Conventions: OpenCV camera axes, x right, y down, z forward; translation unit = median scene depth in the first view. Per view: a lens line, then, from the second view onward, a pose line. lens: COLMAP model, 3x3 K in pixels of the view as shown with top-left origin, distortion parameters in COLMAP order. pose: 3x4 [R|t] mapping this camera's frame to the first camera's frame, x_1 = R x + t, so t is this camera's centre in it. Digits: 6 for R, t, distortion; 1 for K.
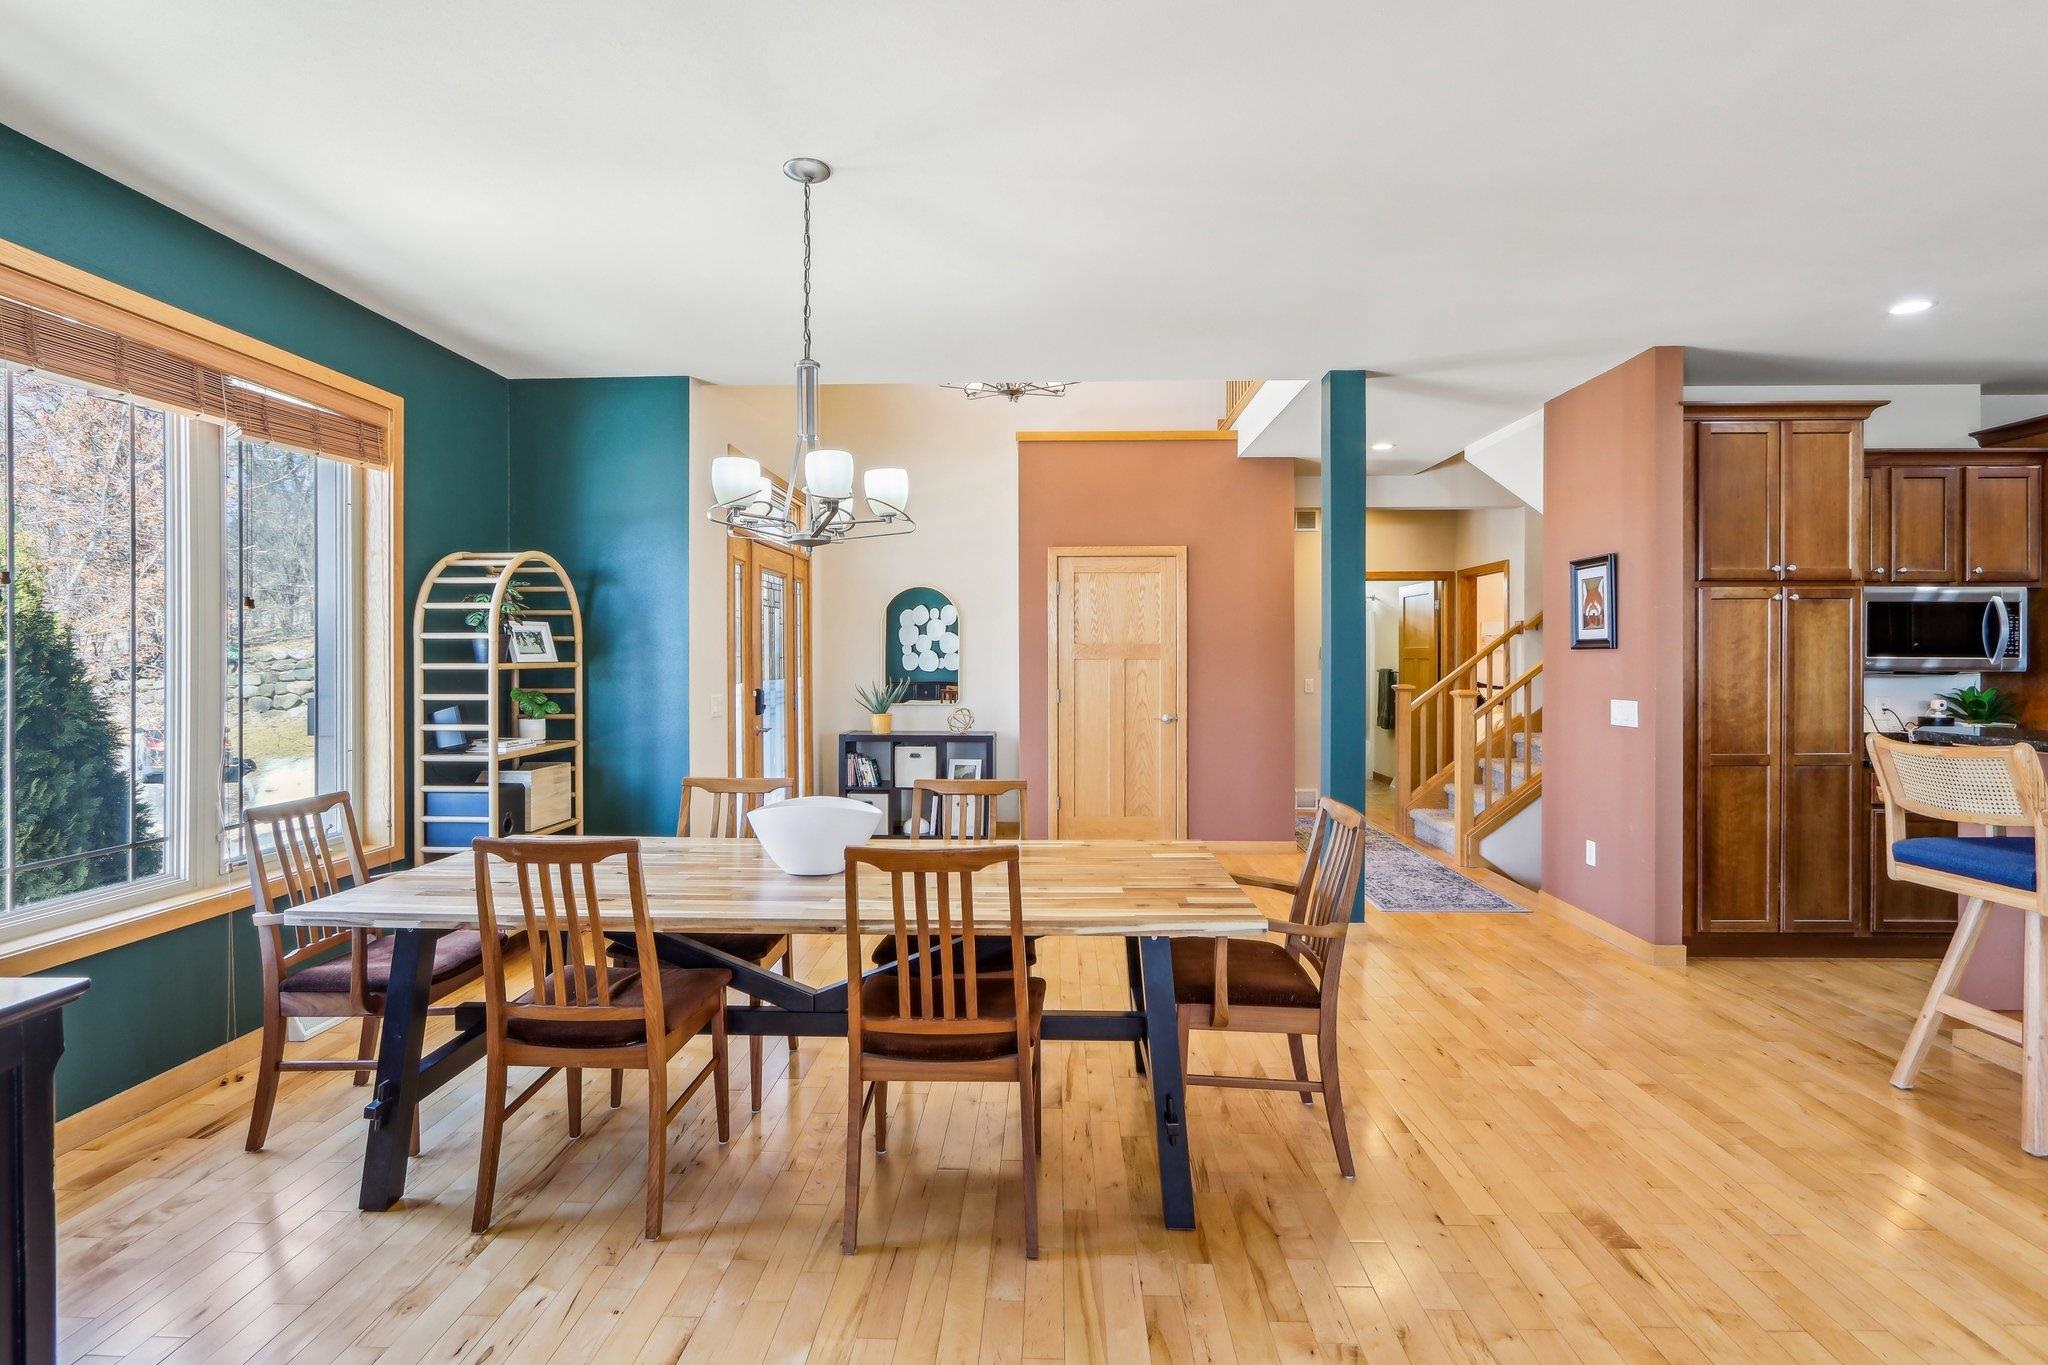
lens RADIAL K [[971.9, 0, 1005.7], [0, 971.9, 660.5], [0, 0, 1]] dist [-0.021373, 0.005794]
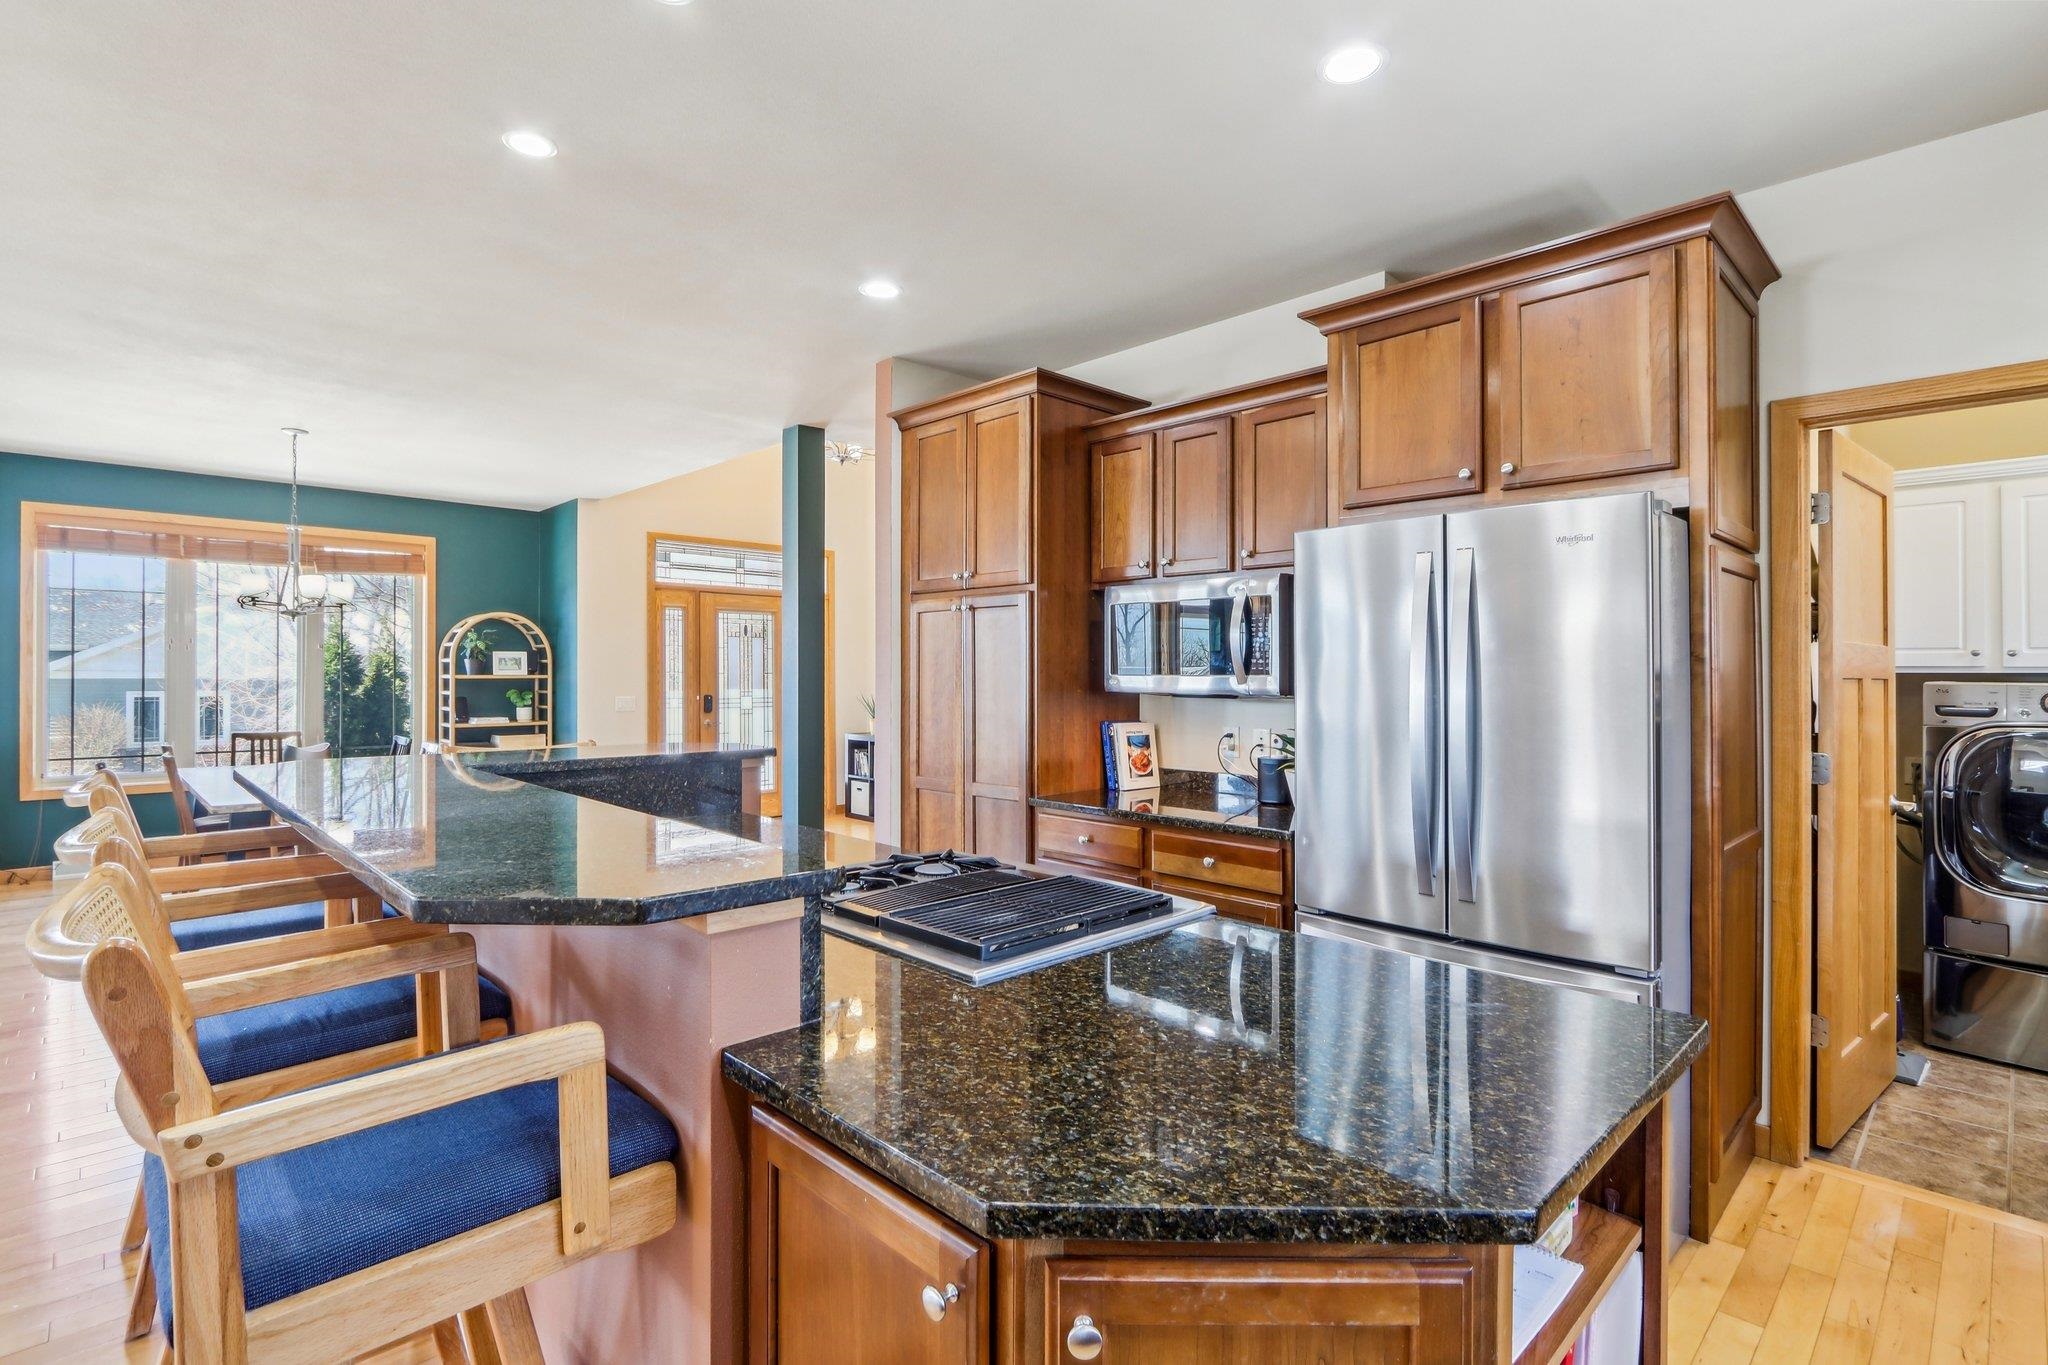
lens RADIAL K [[971.9, 0, 1031.6], [0, 971.9, 668.2], [0, 0, 1]] dist [-0.021373, 0.005794]
pose [[0.730082, -0.000727, -0.683359, 1.388266], [-0.007645, 0.999928, -0.009231, -0.001034], [0.683317, 0.011964, 0.730024, 0.355247]]
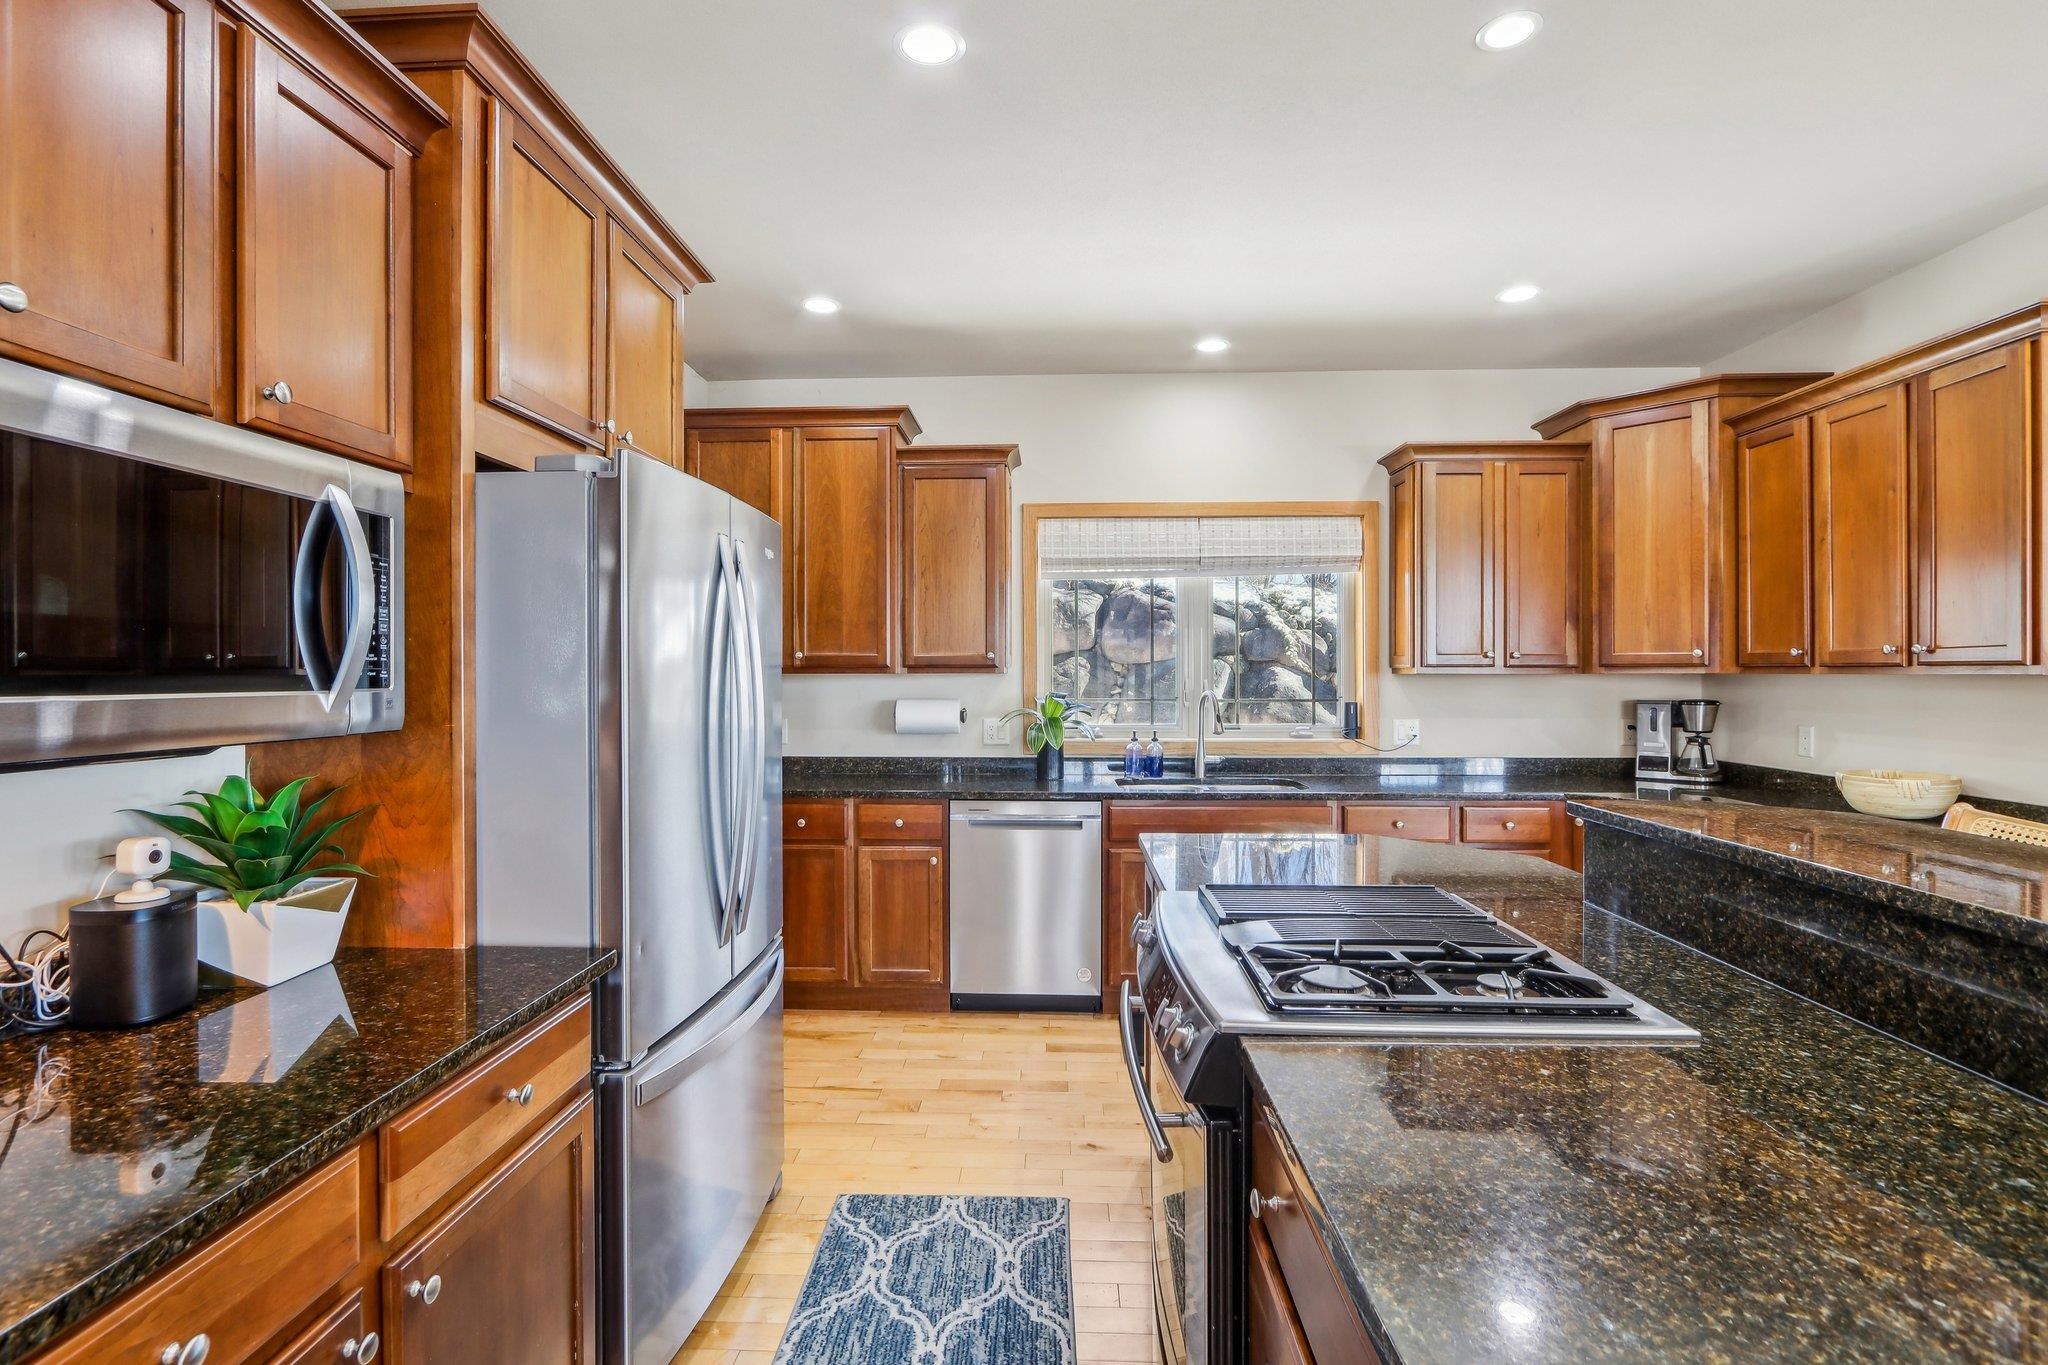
lens RADIAL K [[971.9, 0, 1019.8], [0, 971.9, 668.0], [0, 0, 1]] dist [-0.021373, 0.005794]
pose [[0.000012, 0.001610, 0.999999, 0.717790], [0.003806, 0.999991, -0.001610, -0.008389], [-0.999993, 0.003806, 0.000006, 0.768865]]
